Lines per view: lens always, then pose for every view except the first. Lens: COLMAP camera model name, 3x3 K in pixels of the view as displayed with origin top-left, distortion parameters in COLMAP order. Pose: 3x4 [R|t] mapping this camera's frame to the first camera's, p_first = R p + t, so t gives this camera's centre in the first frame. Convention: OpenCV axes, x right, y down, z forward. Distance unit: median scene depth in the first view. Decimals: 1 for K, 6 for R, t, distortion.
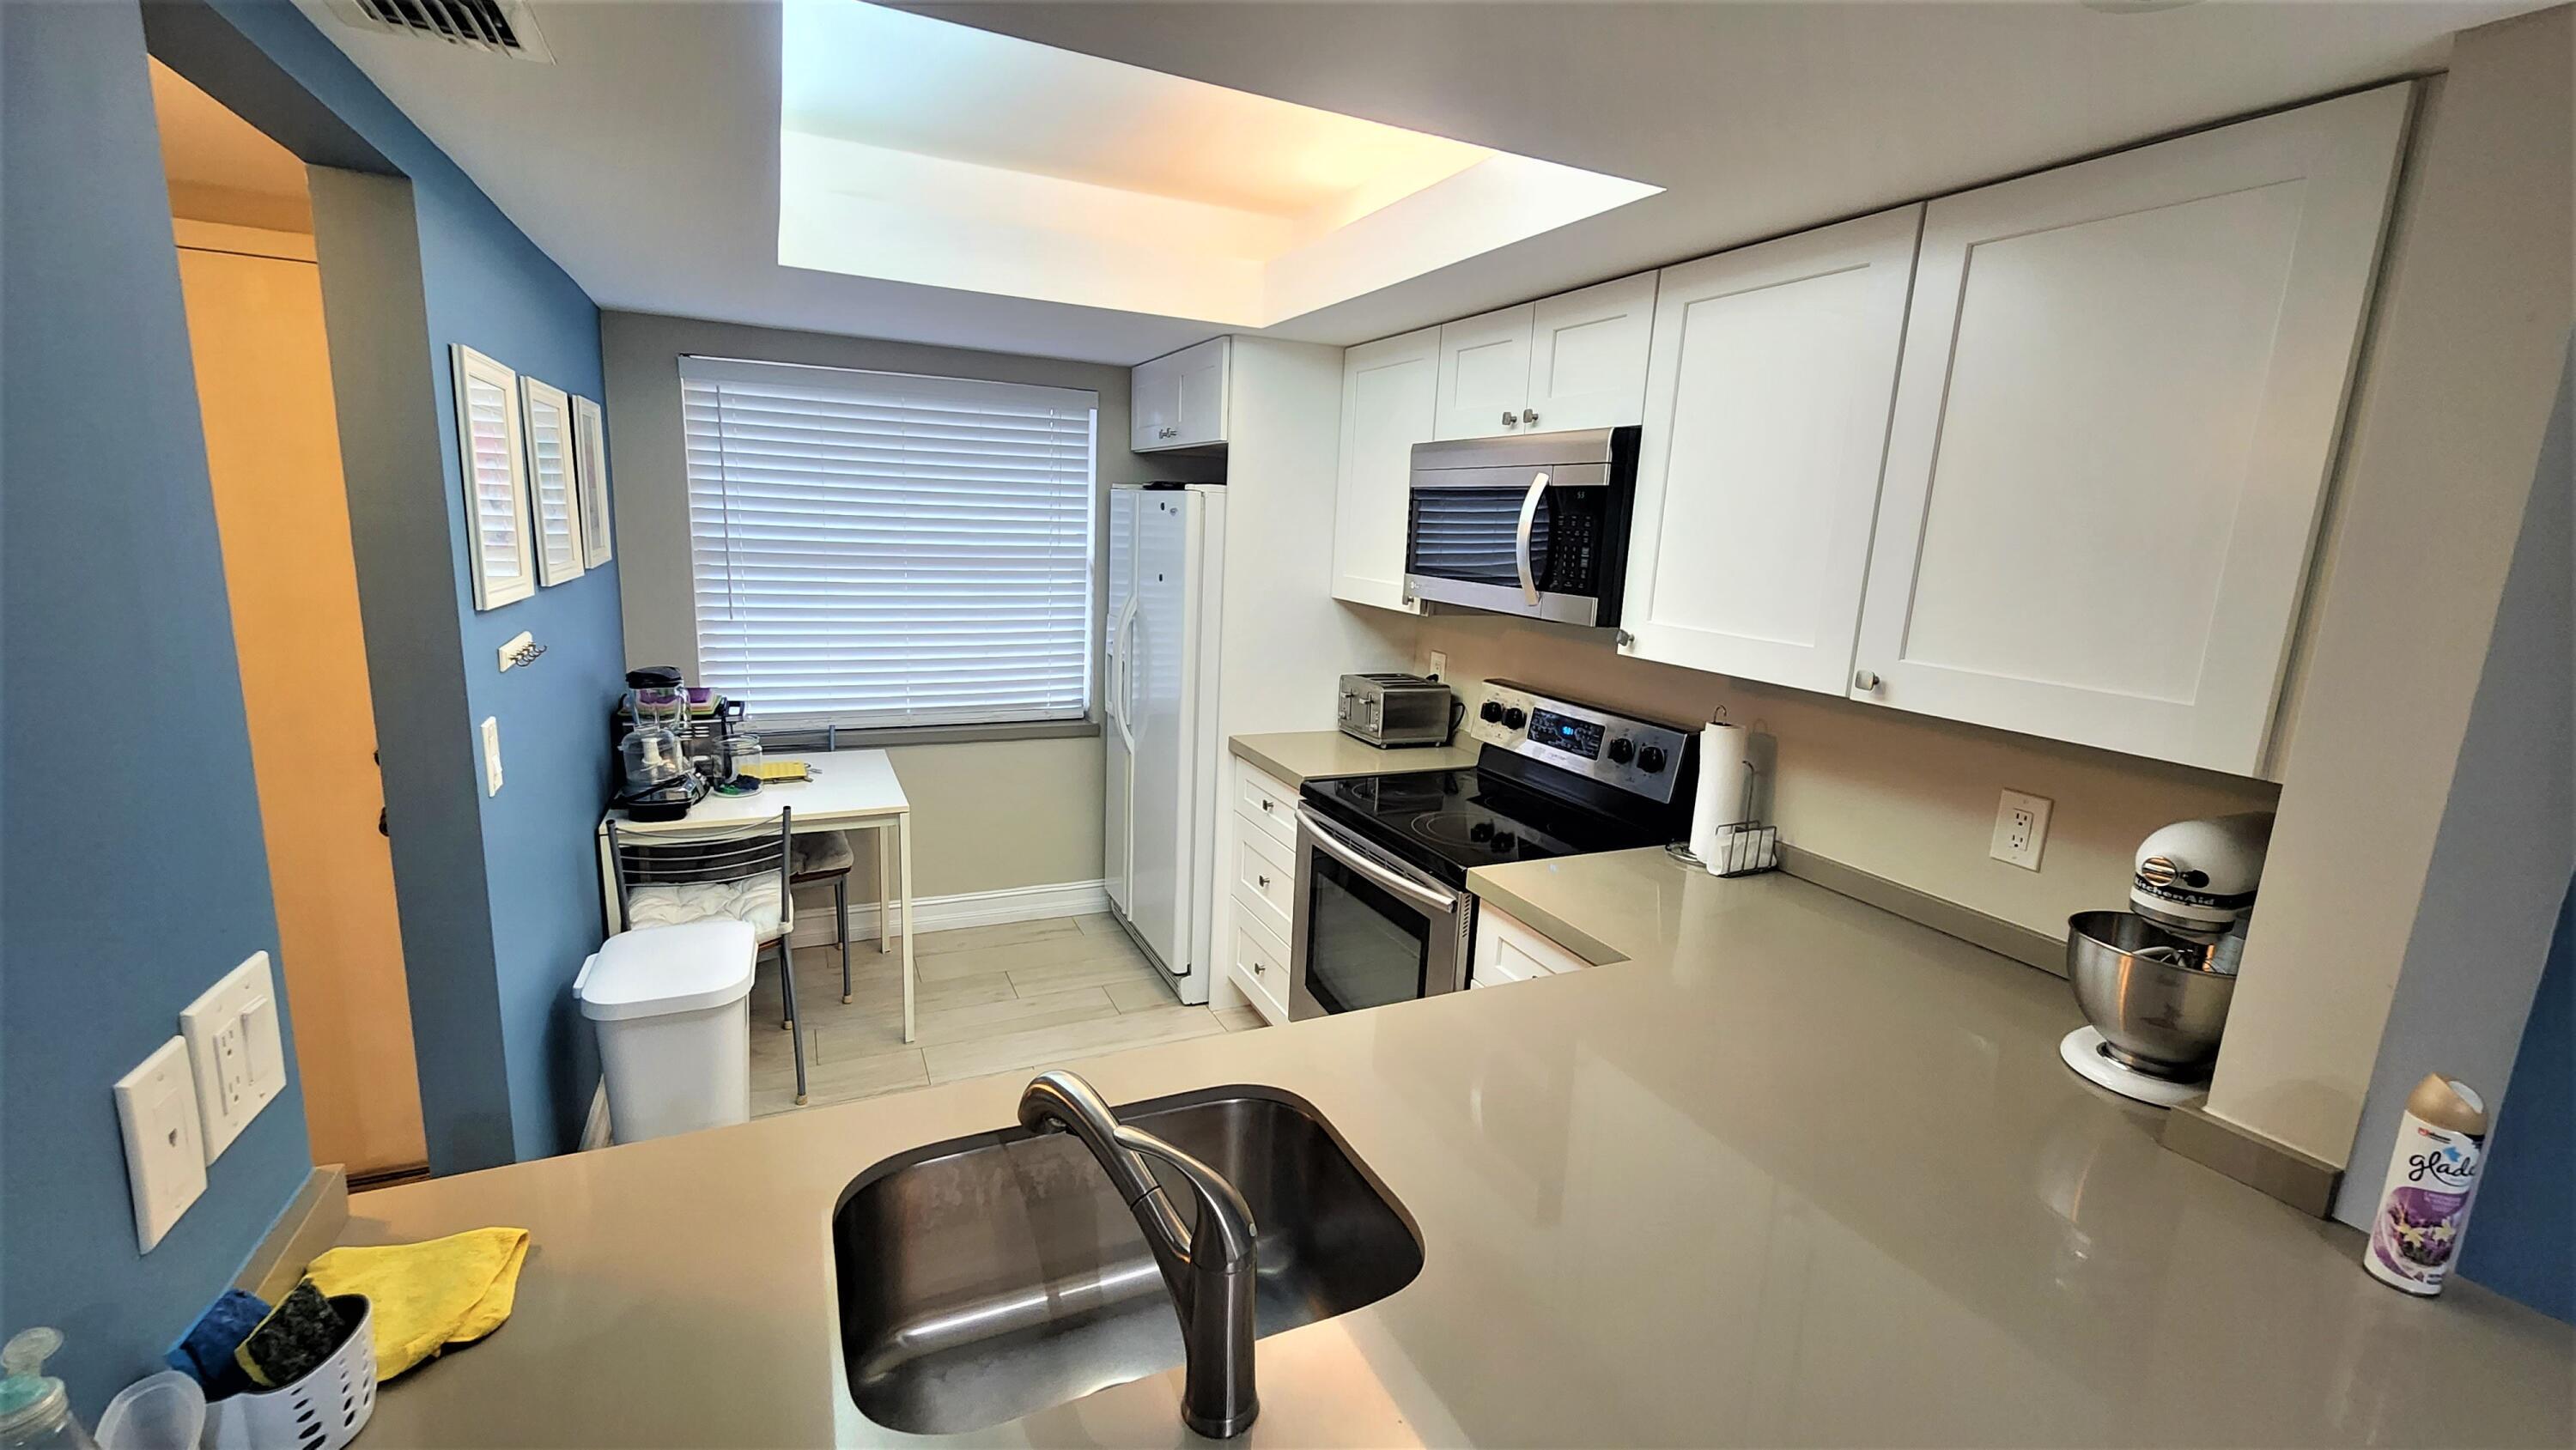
lens RADIAL K [[1049.4, 0, 1288.0], [0, 1049.4, 725.0], [0, 0, 1]] dist [0.000530, -0.000234]
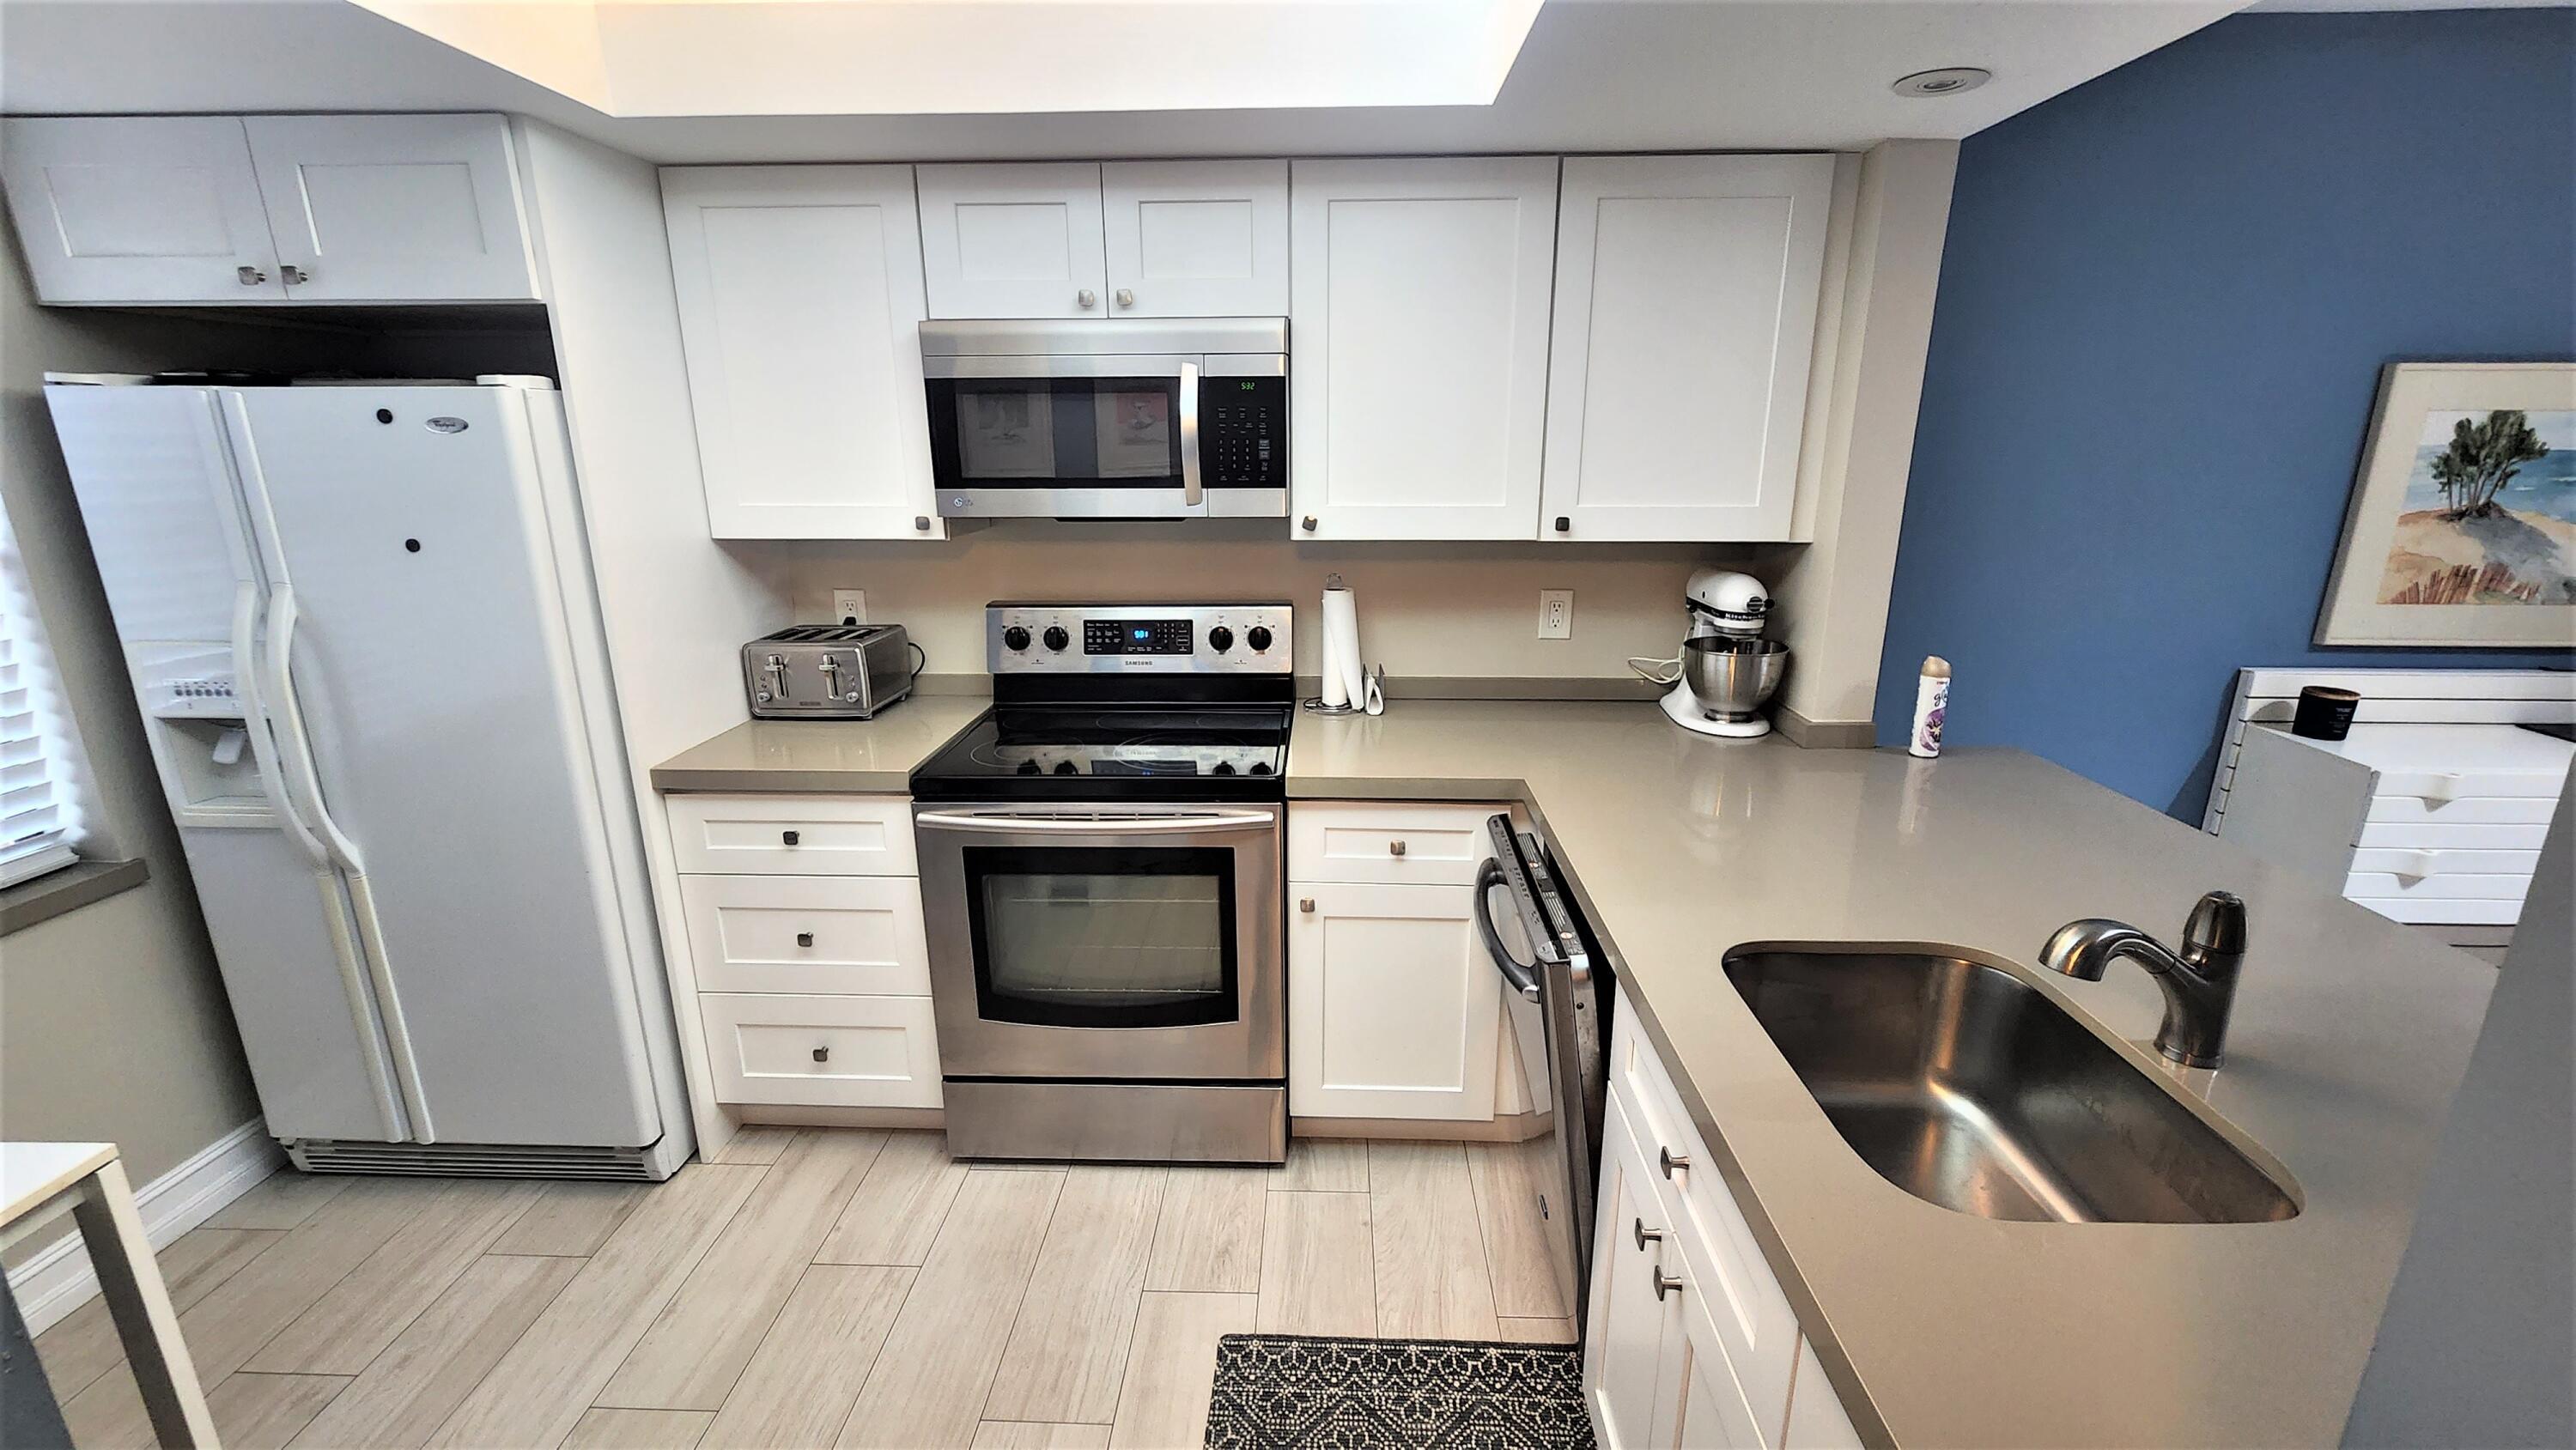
lens RADIAL K [[1037.8, 0, 1288.0], [0, 1037.8, 725.0], [0, 0, 1]] dist [-0.002166, -0.000212]
pose [[0.459168, -0.284305, 0.841626, -0.502138], [0.196958, 0.956407, 0.215624, -0.094274], [-0.866240, 0.066757, 0.495148, 0.407462]]
